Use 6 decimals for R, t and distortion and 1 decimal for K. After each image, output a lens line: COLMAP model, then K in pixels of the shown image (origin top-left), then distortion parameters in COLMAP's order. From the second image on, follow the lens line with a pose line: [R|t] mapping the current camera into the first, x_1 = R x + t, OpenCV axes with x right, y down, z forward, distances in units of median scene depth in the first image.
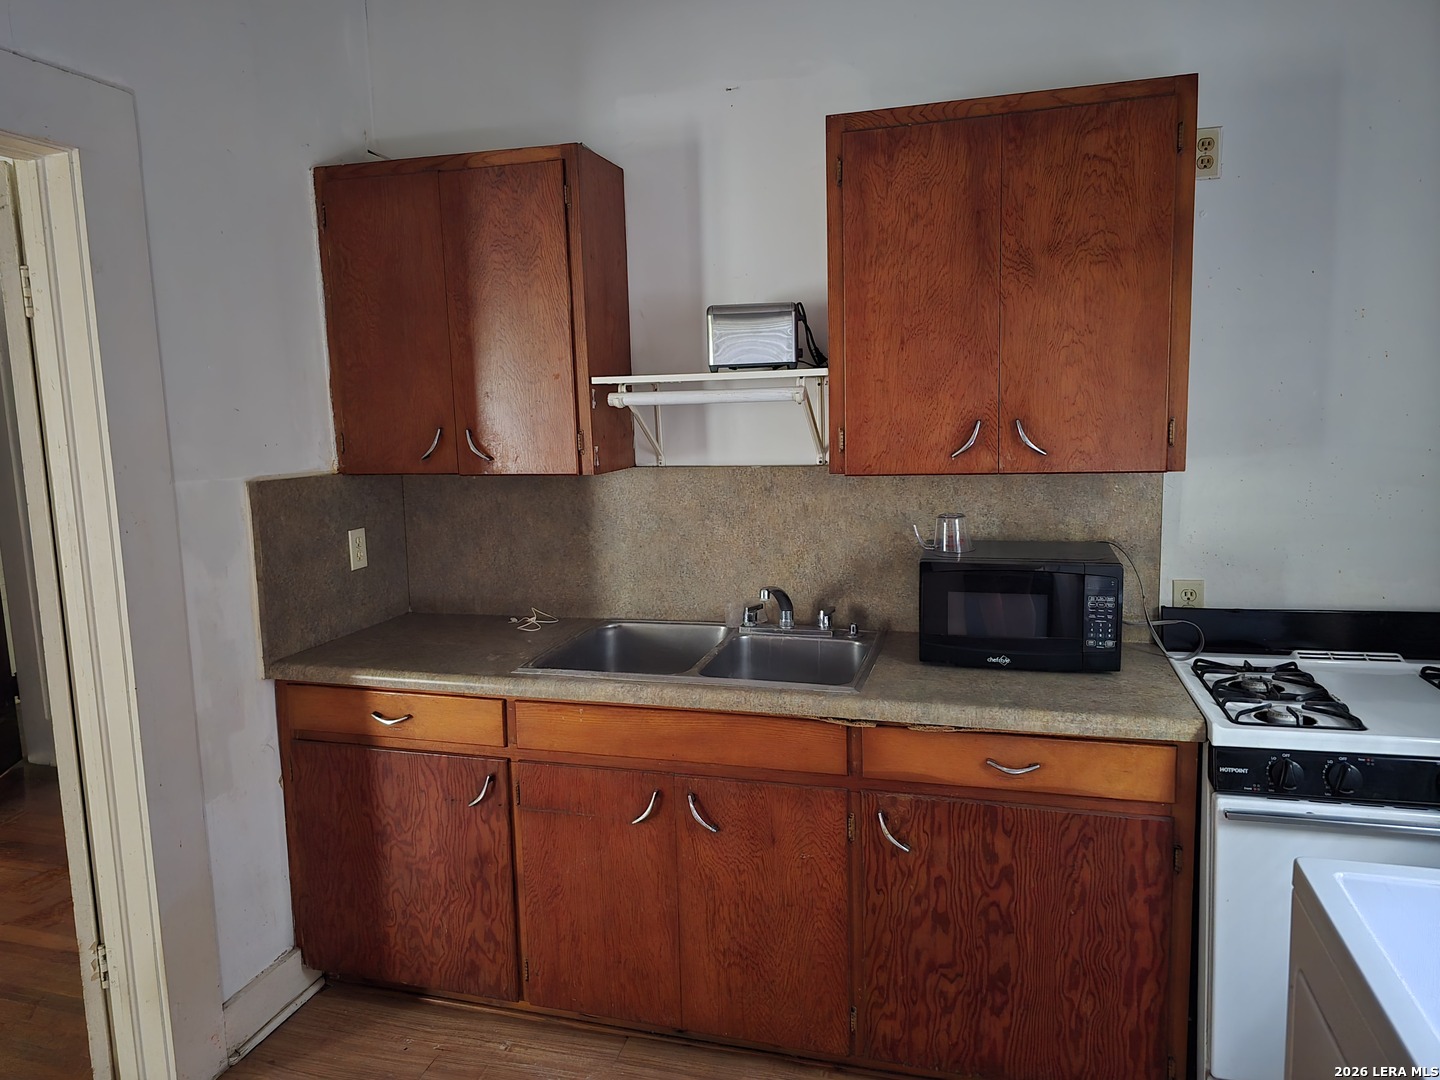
lens RADIAL K [[959.8, 0, 719.1], [0, 959.8, 534.9], [0, 0, 1]] dist [0.052116, -0.043575]
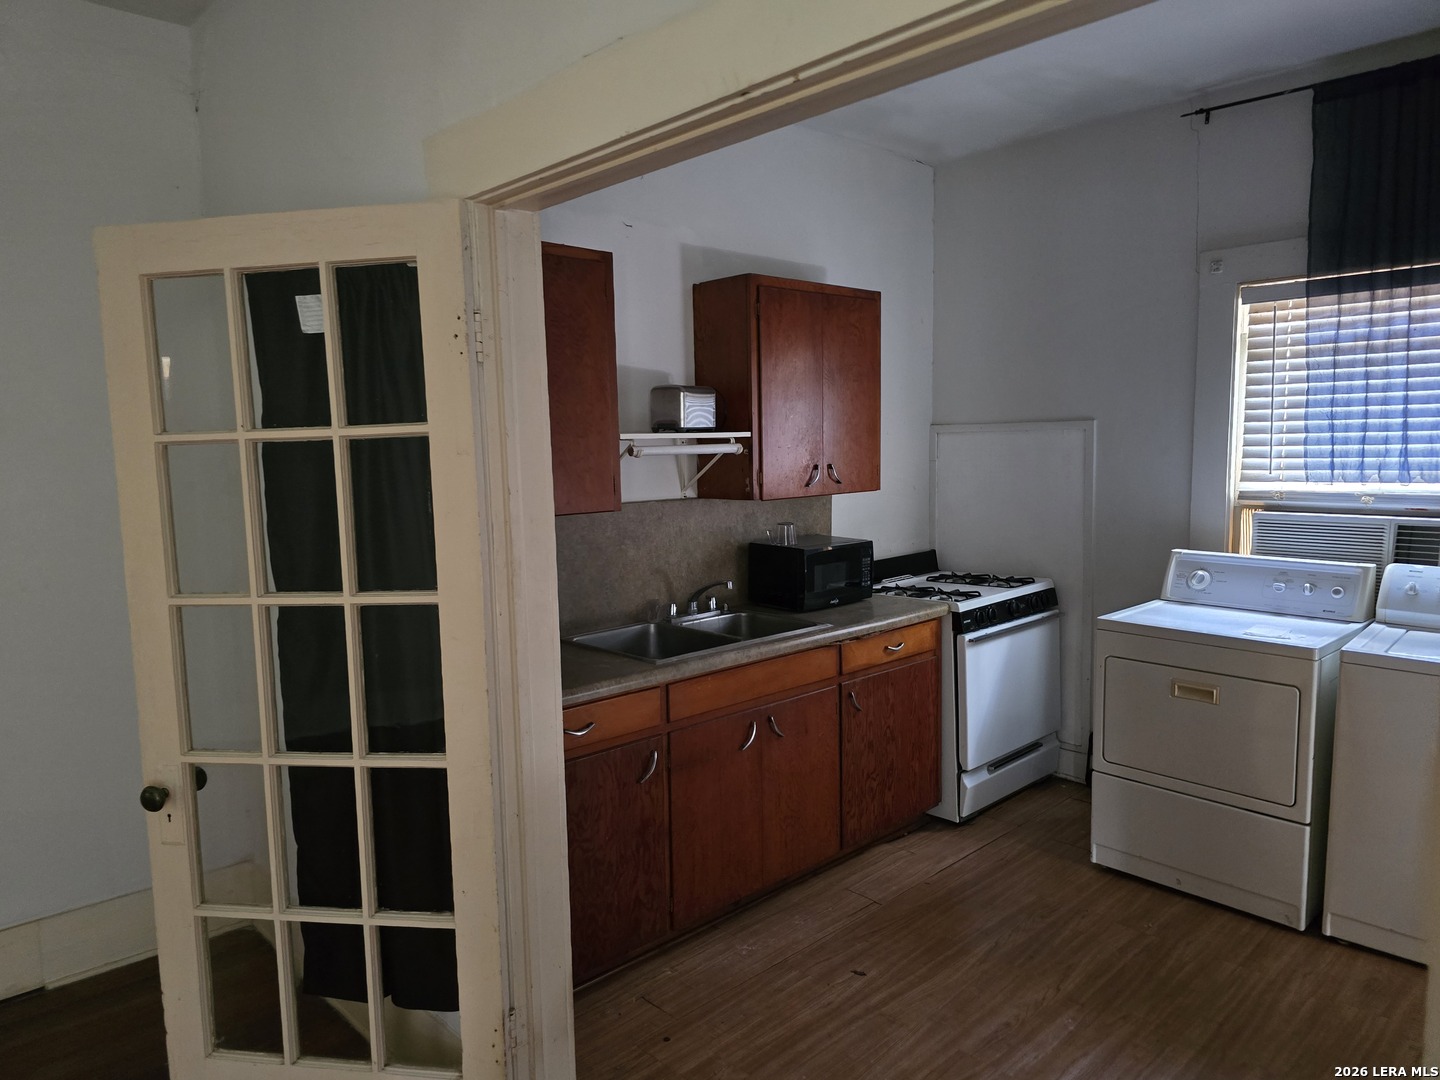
lens RADIAL K [[959.8, 0, 726.9], [0, 959.8, 542.7], [0, 0, 1]] dist [0.052116, -0.043575]
pose [[0.509197, -0.074098, 0.857454, -1.307349], [0.124446, 0.992156, 0.011837, -0.020685], [-0.851605, 0.100680, 0.514424, 0.274228]]
